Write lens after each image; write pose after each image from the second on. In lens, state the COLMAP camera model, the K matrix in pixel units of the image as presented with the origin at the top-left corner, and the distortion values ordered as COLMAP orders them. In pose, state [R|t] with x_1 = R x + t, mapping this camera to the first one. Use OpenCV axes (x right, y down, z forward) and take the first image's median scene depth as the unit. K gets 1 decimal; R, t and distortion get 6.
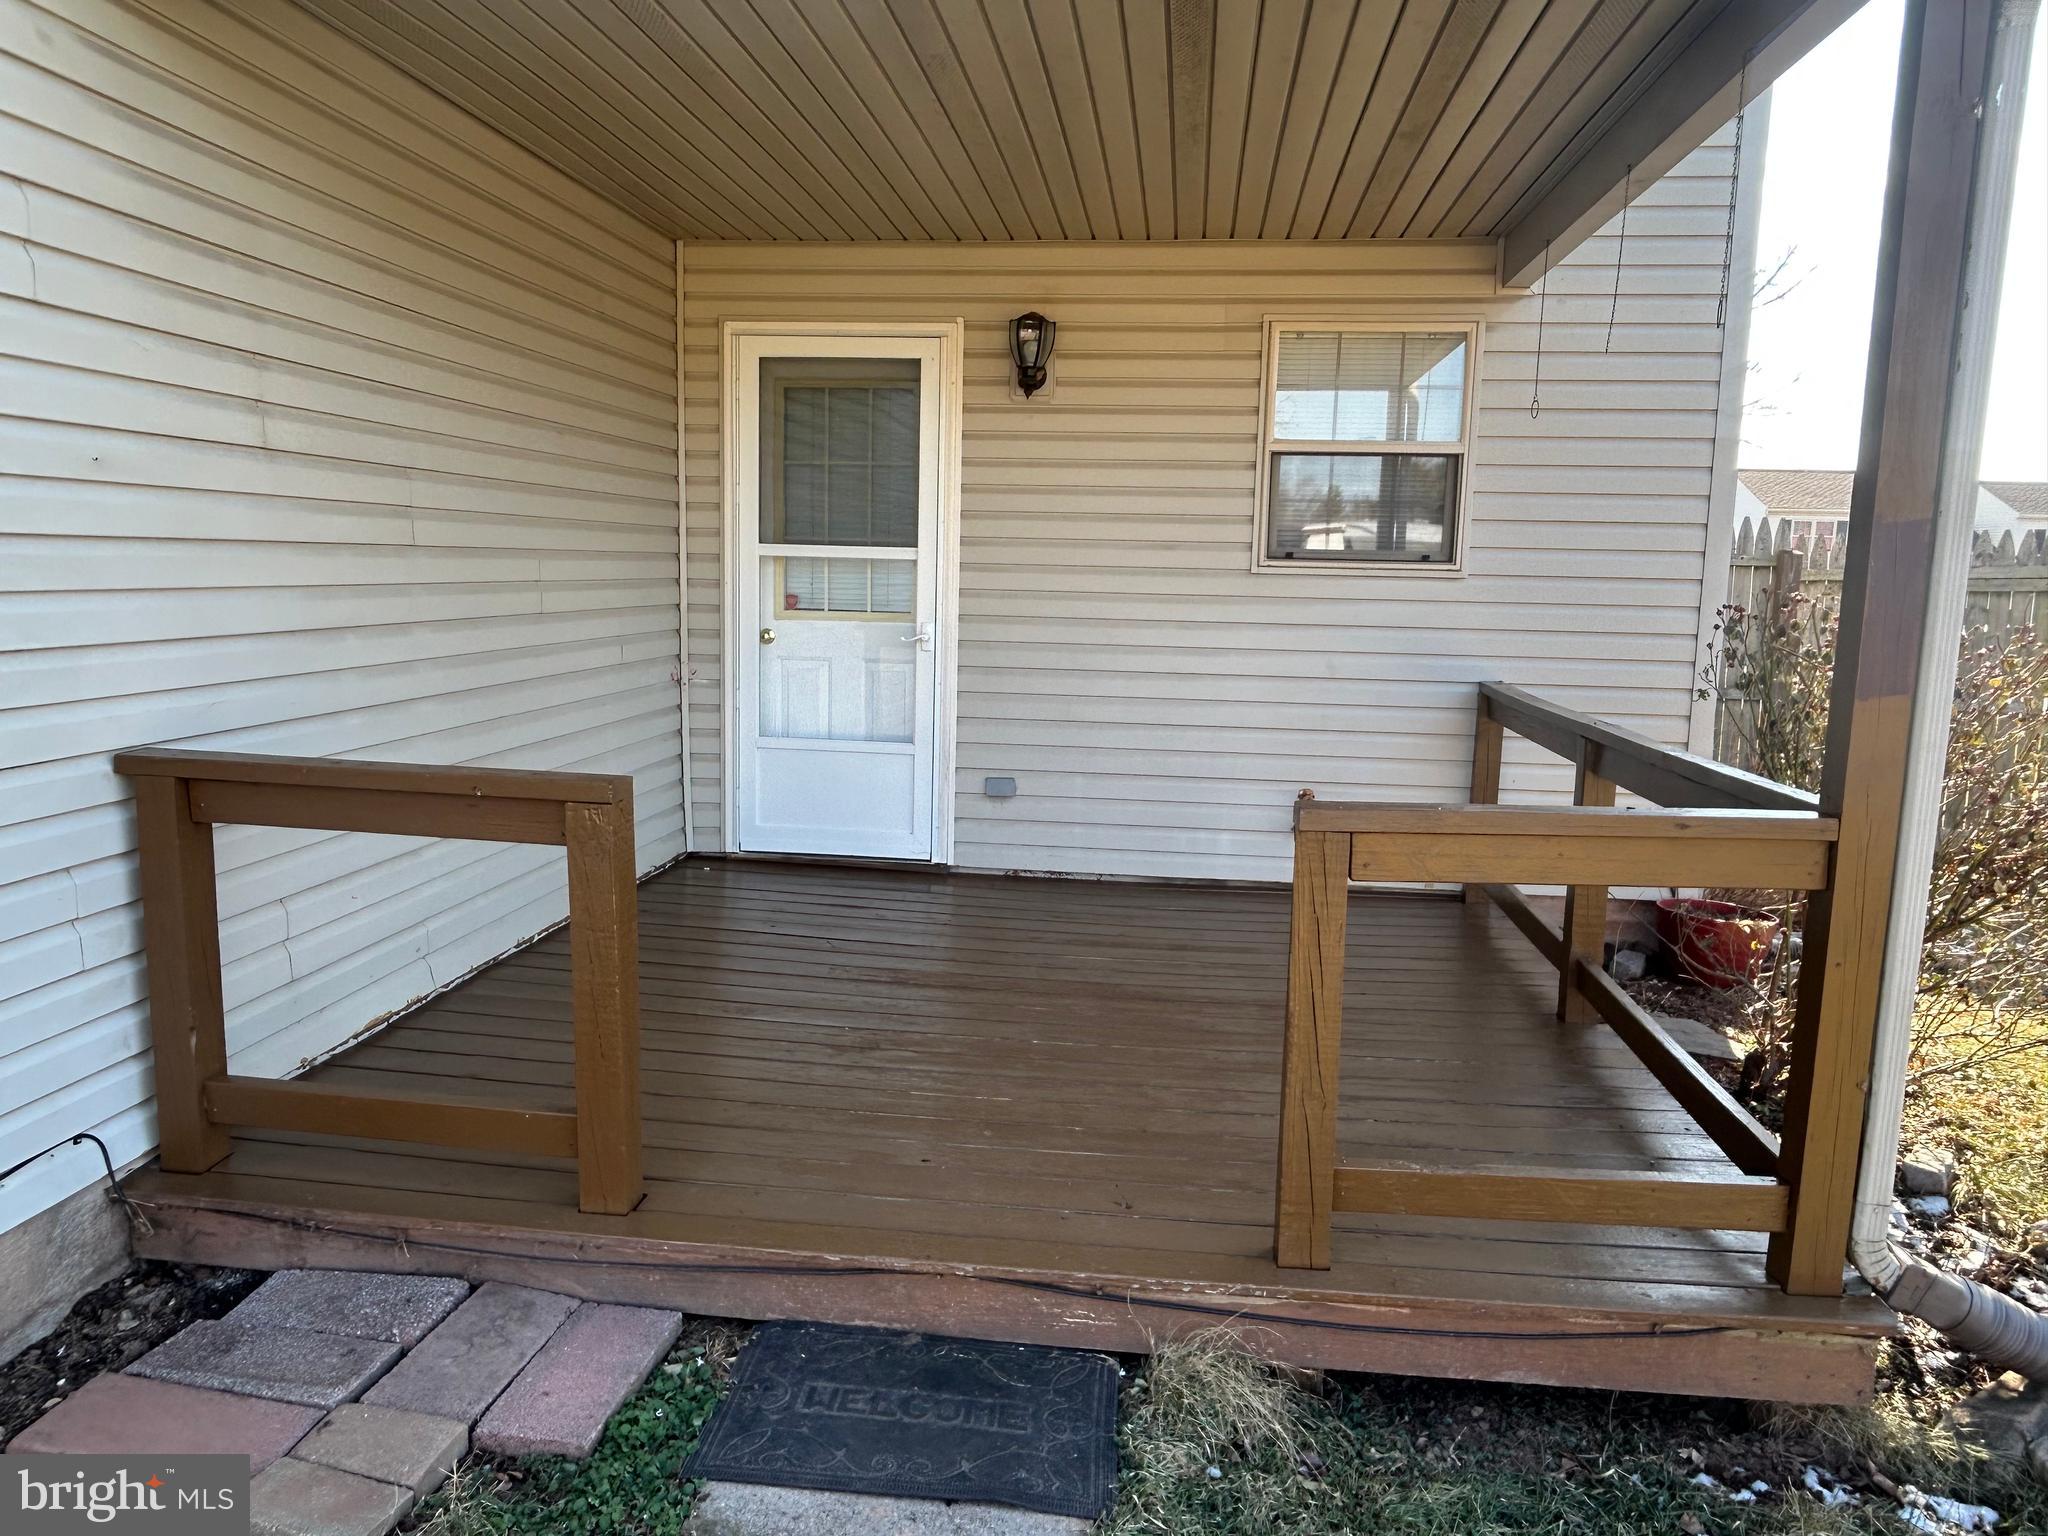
lens RADIAL K [[1401.1, 0, 1024.0], [0, 1401.1, 768.0], [0, 0, 1]] dist [-0.000680, 0.000324]
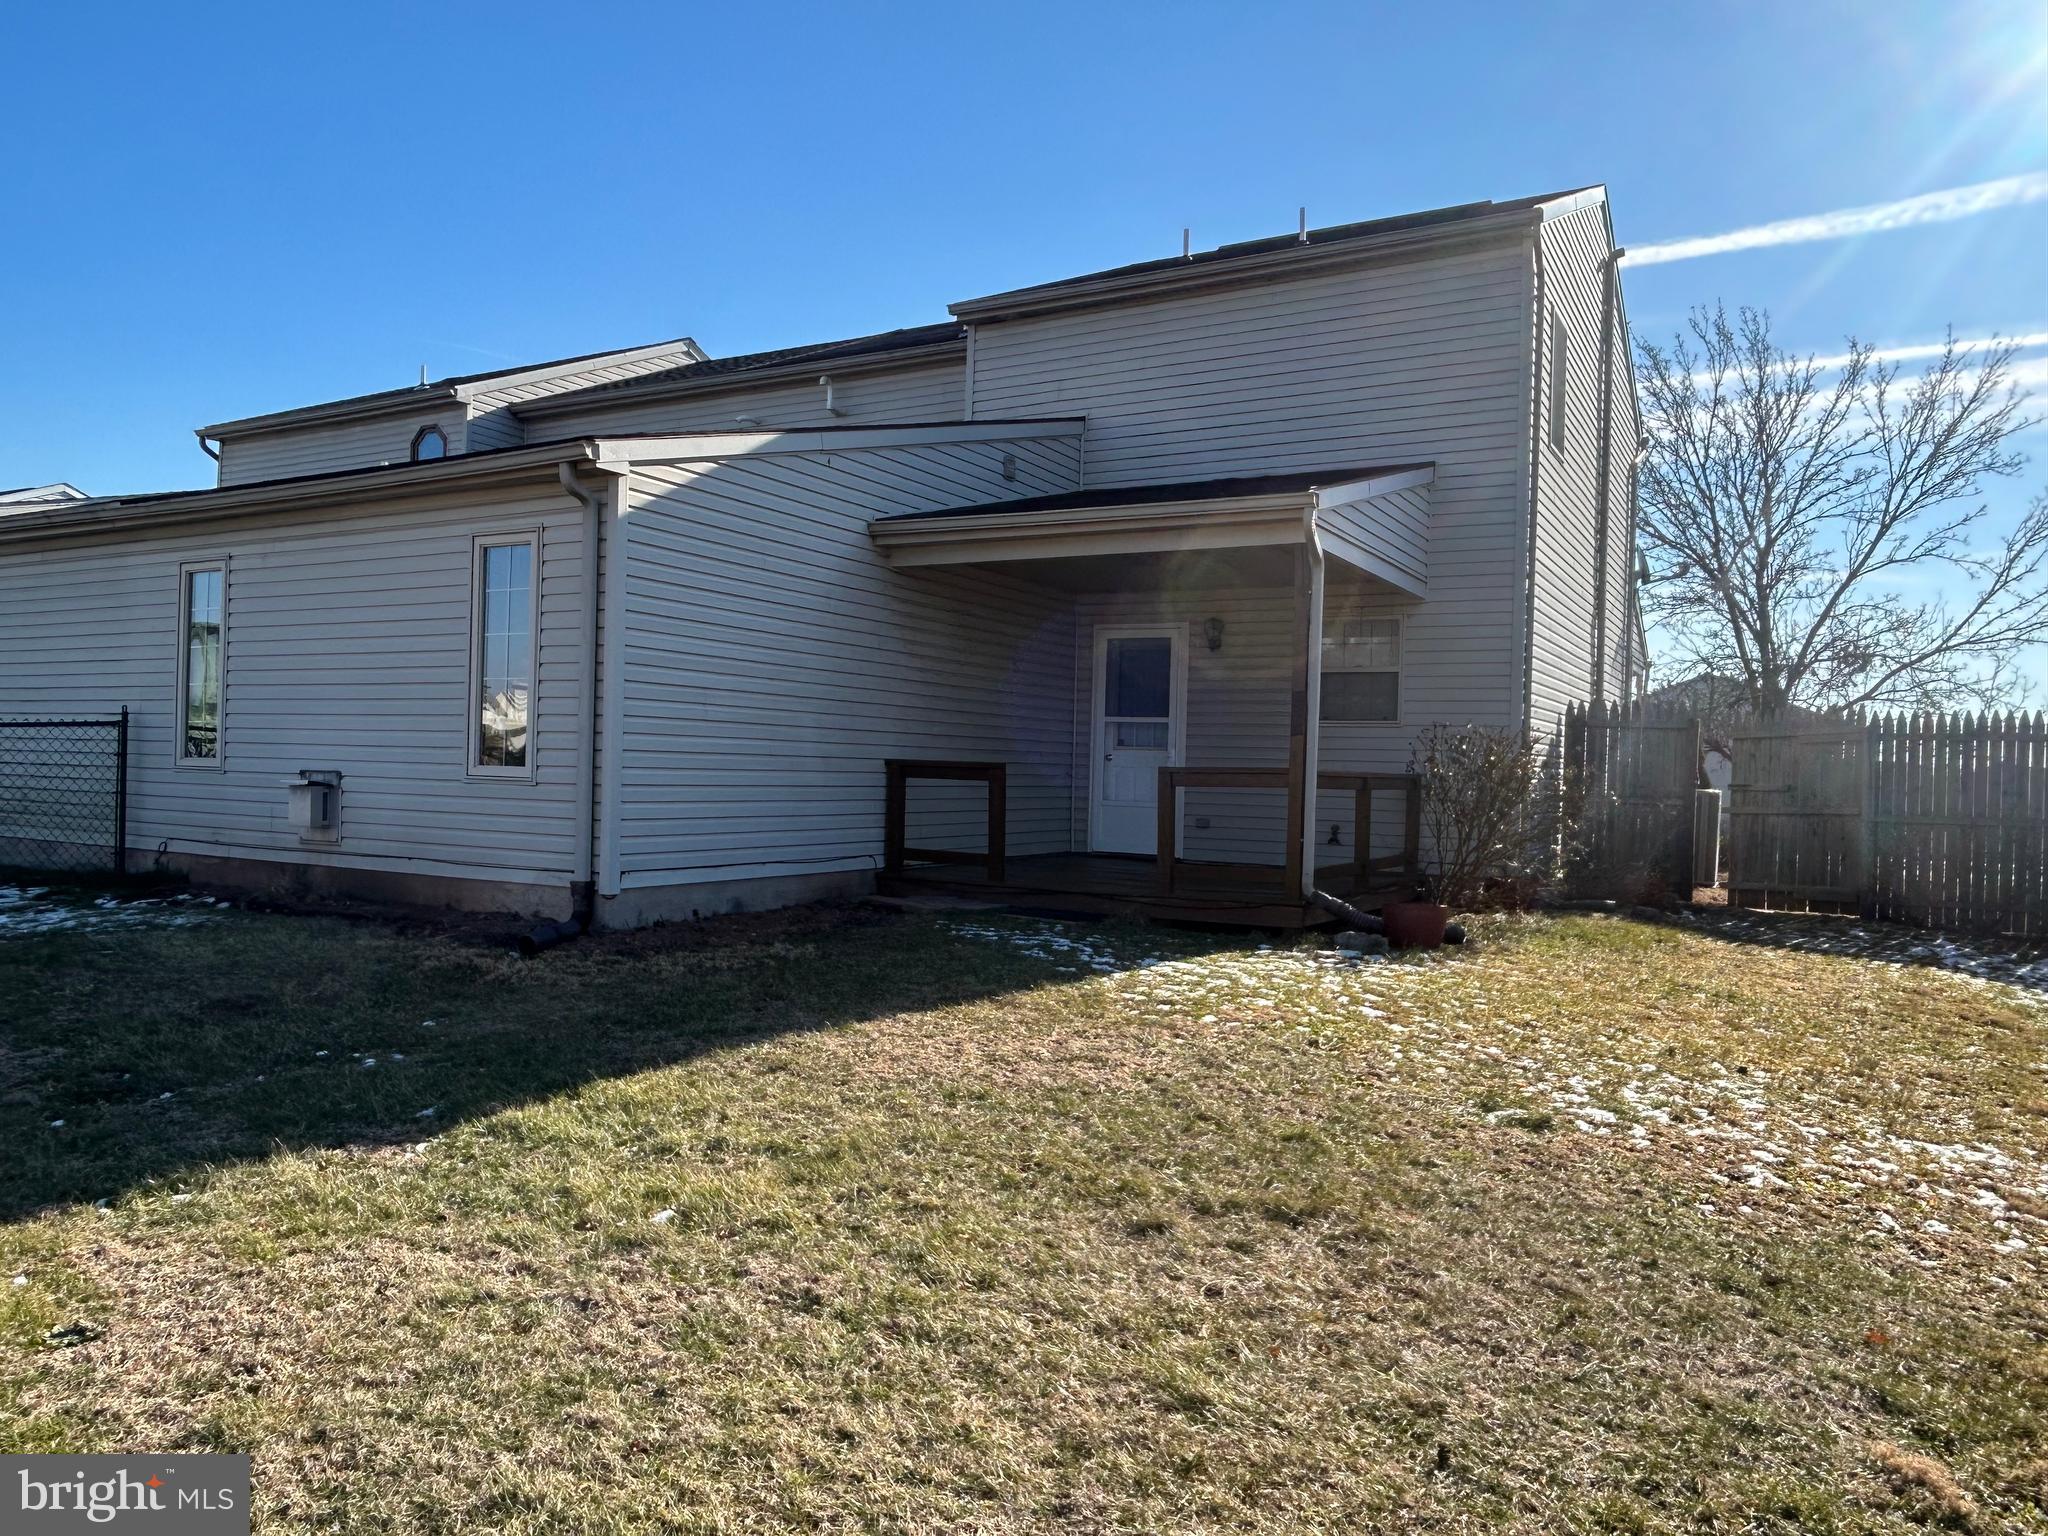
lens RADIAL K [[1401.1, 0, 1024.0], [0, 1401.1, 768.0], [0, 0, 1]] dist [-0.000680, 0.000324]
pose [[0.923661, 0.001288, -0.383207, 0.585751], [-0.059574, 0.988319, -0.140272, 0.261611], [0.378550, 0.152393, 0.912949, -1.174266]]
